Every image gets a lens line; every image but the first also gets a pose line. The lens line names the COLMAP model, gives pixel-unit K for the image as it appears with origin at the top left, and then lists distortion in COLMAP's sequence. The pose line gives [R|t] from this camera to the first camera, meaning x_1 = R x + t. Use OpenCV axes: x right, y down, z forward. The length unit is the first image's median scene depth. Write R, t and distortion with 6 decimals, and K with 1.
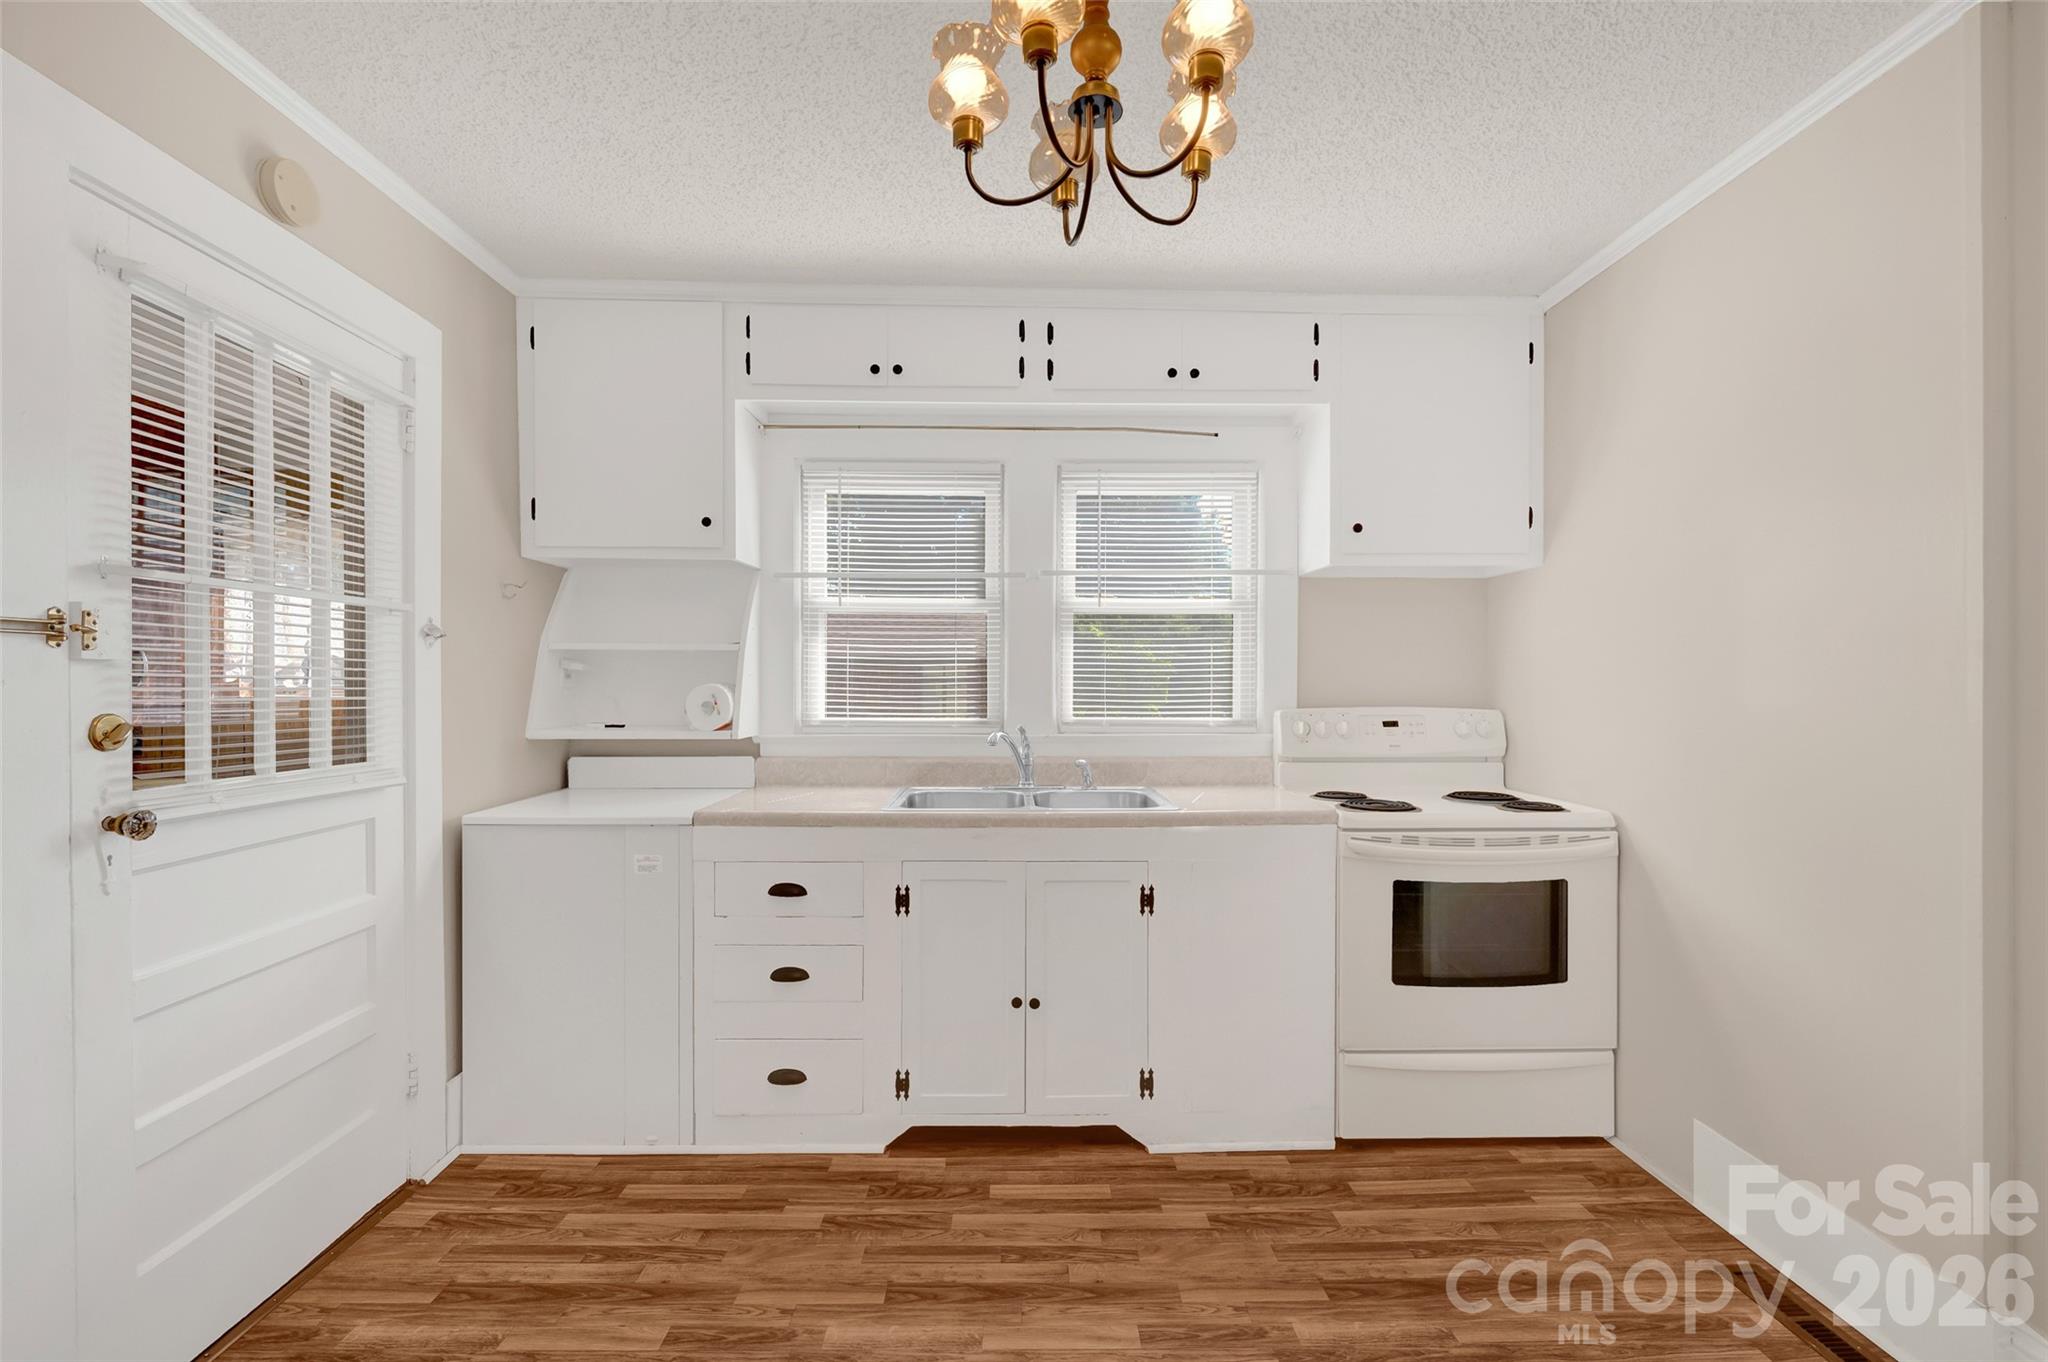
lens RADIAL K [[892.5, 0, 1006.4], [0, 892.5, 679.0], [0, 0, 1]] dist [0.000257, -0.000140]
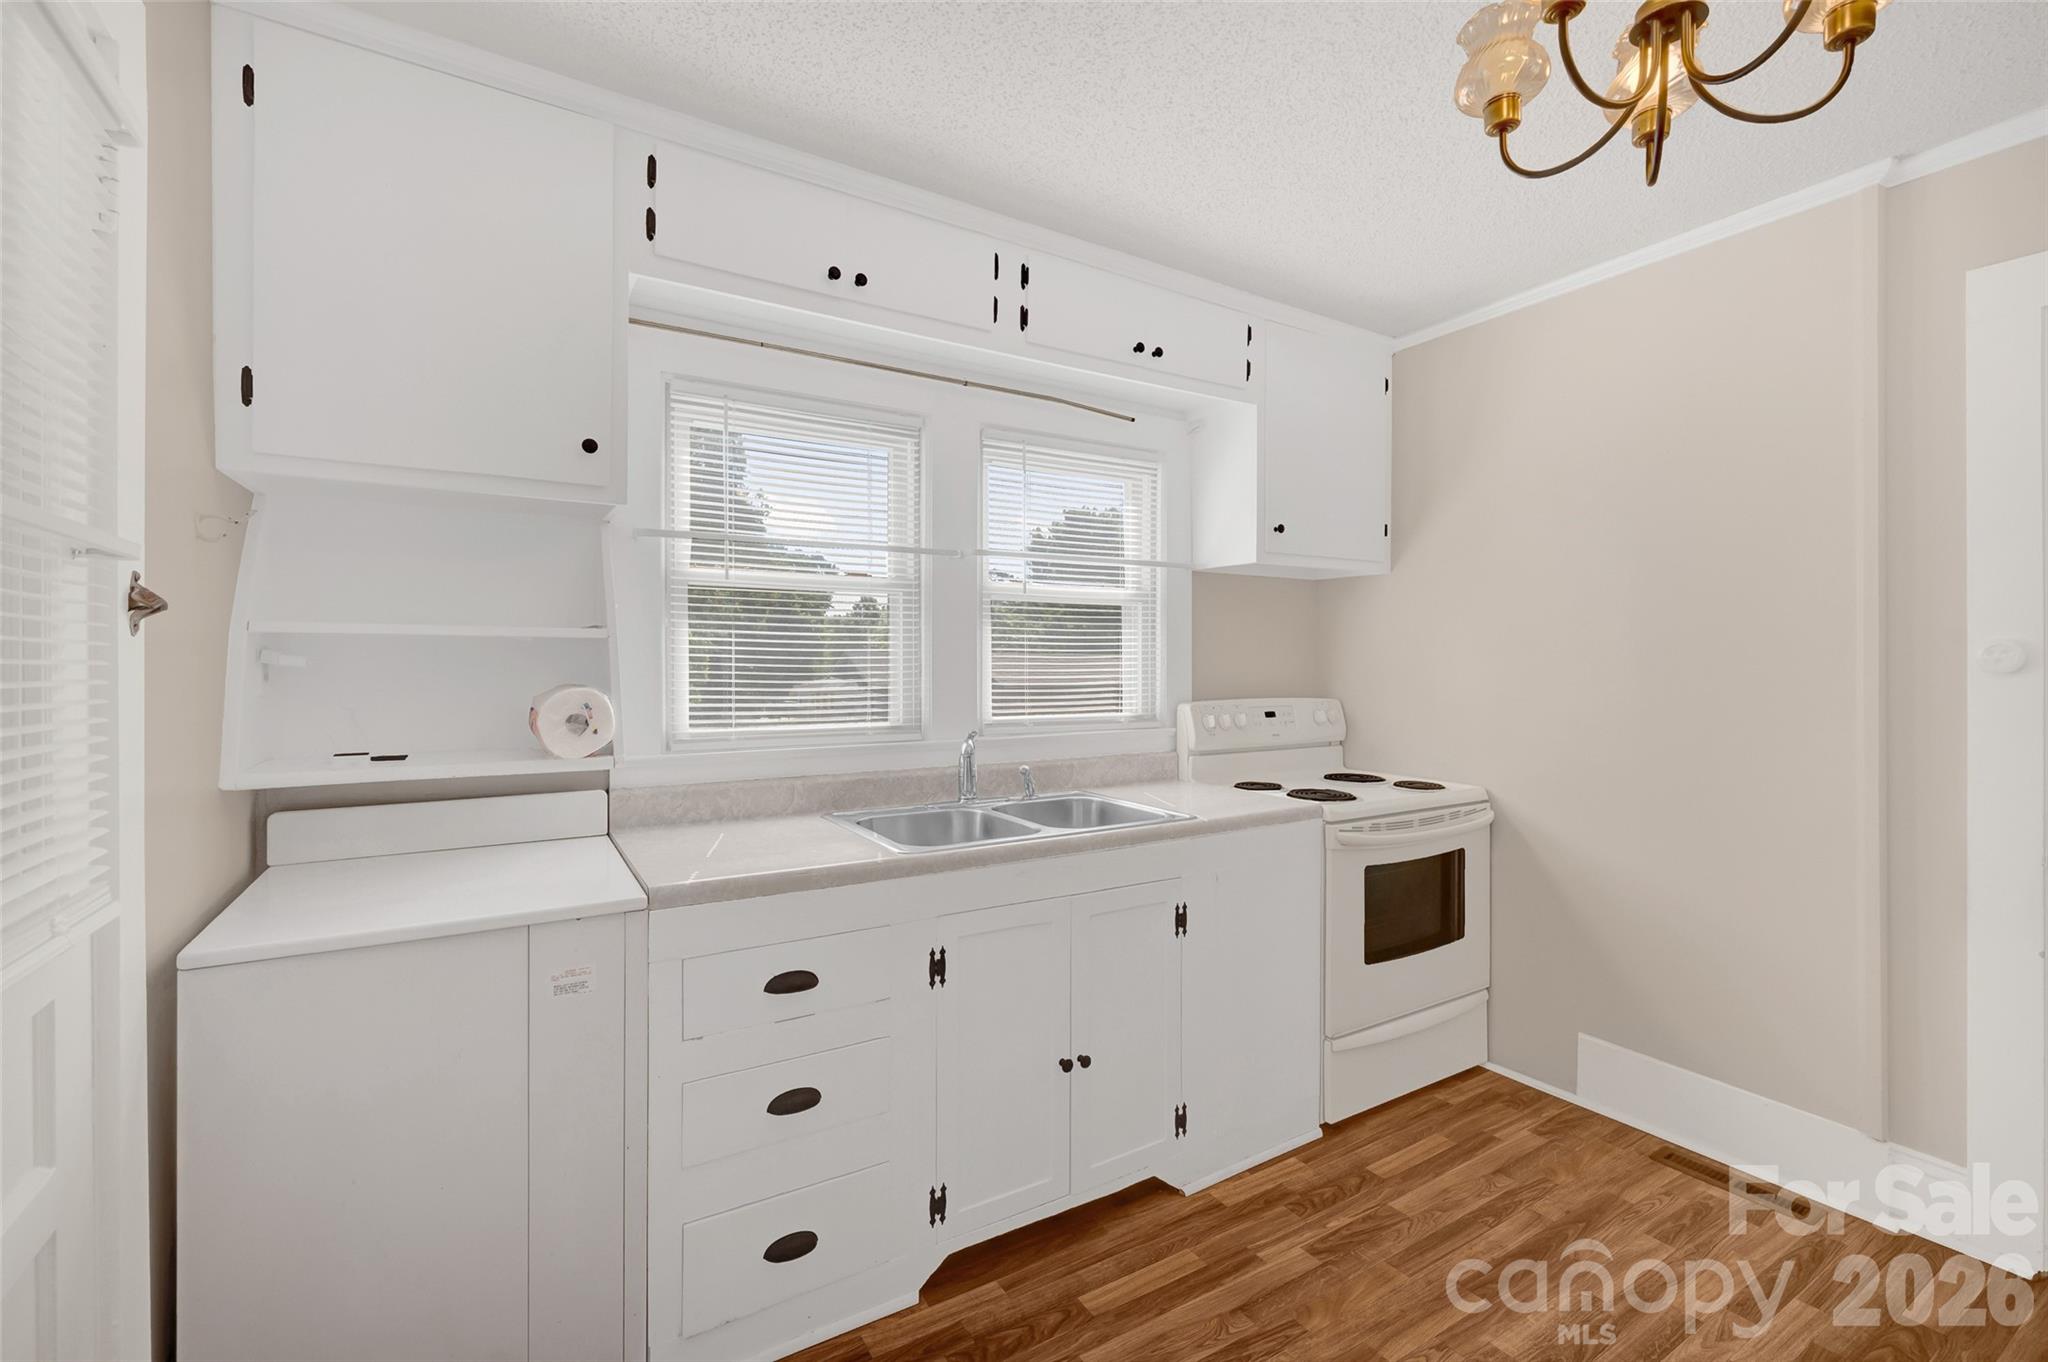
lens RADIAL K [[892.5, 0, 1054.3], [0, 892.5, 656.8], [0, 0, 1]] dist [0.000257, -0.000140]
pose [[0.860862, 0.002835, 0.508831, -0.416513], [-0.001763, 0.999995, -0.002588, -0.019320], [-0.508836, 0.001331, 0.860862, 0.275606]]
